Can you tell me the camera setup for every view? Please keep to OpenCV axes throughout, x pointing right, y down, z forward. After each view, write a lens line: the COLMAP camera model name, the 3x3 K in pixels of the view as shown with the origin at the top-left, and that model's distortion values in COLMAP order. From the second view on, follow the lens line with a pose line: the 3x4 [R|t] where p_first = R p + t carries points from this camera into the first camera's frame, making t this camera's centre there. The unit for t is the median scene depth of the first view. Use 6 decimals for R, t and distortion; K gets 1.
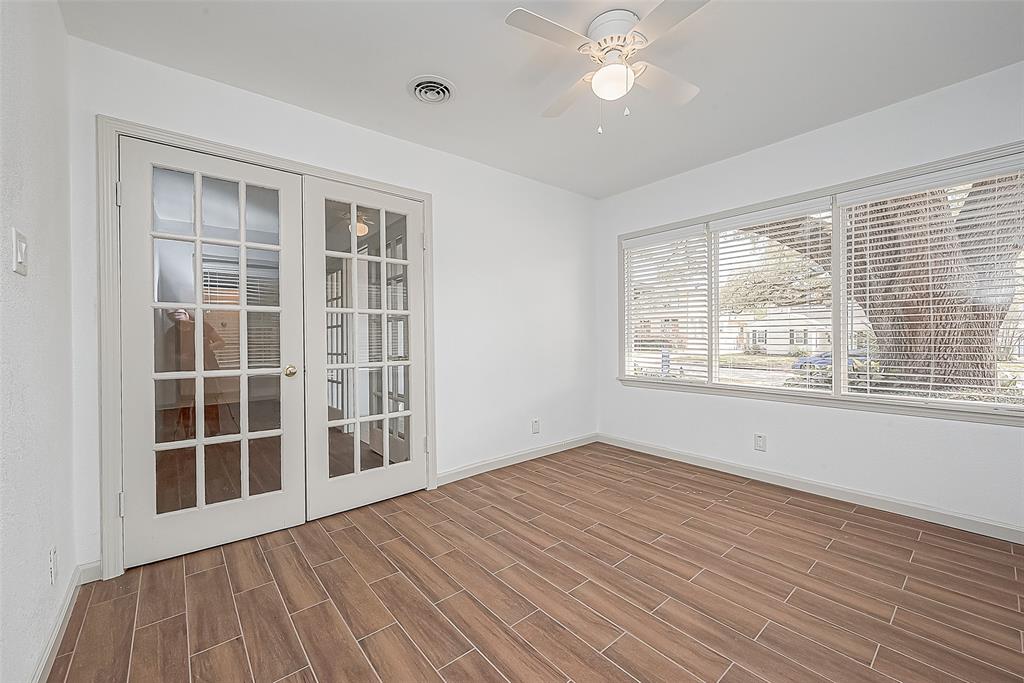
lens RADIAL K [[412.9, 0, 504.6], [0, 412.9, 336.1], [0, 0, 1]] dist [-0.001335, -0.000248]
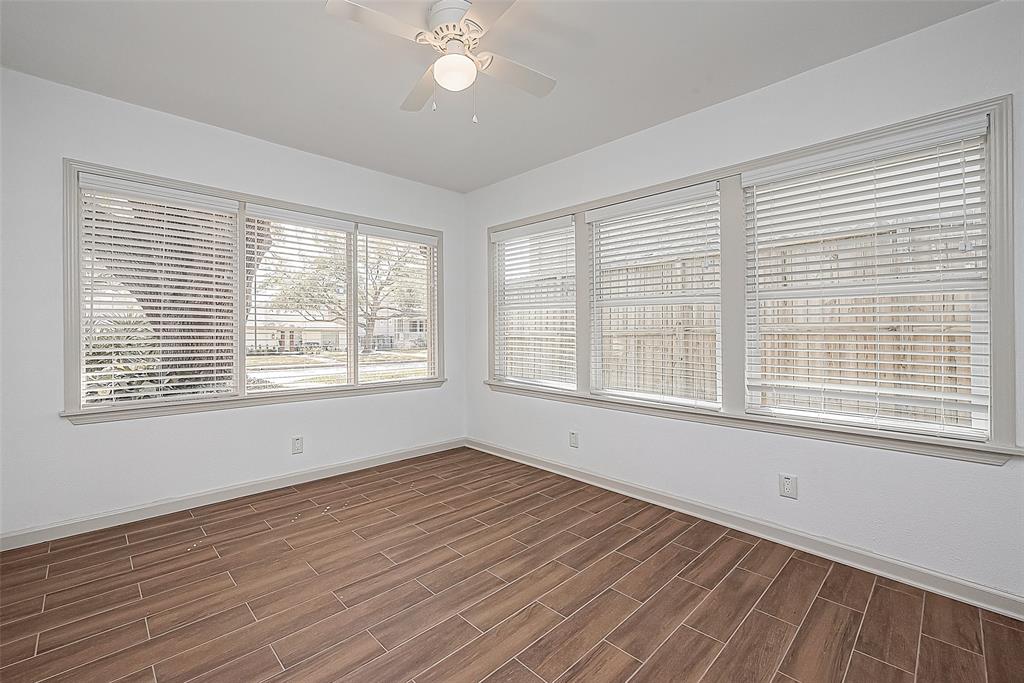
lens RADIAL K [[423.8, 0, 511.0], [0, 423.8, 353.8], [0, 0, 1]] dist [-0.009664, -0.000115]
pose [[-0.078796, -0.040331, 0.996075, -0.491856], [0.005473, 0.999149, 0.040889, 0.007121], [-0.996876, 0.008673, -0.078508, 0.708855]]
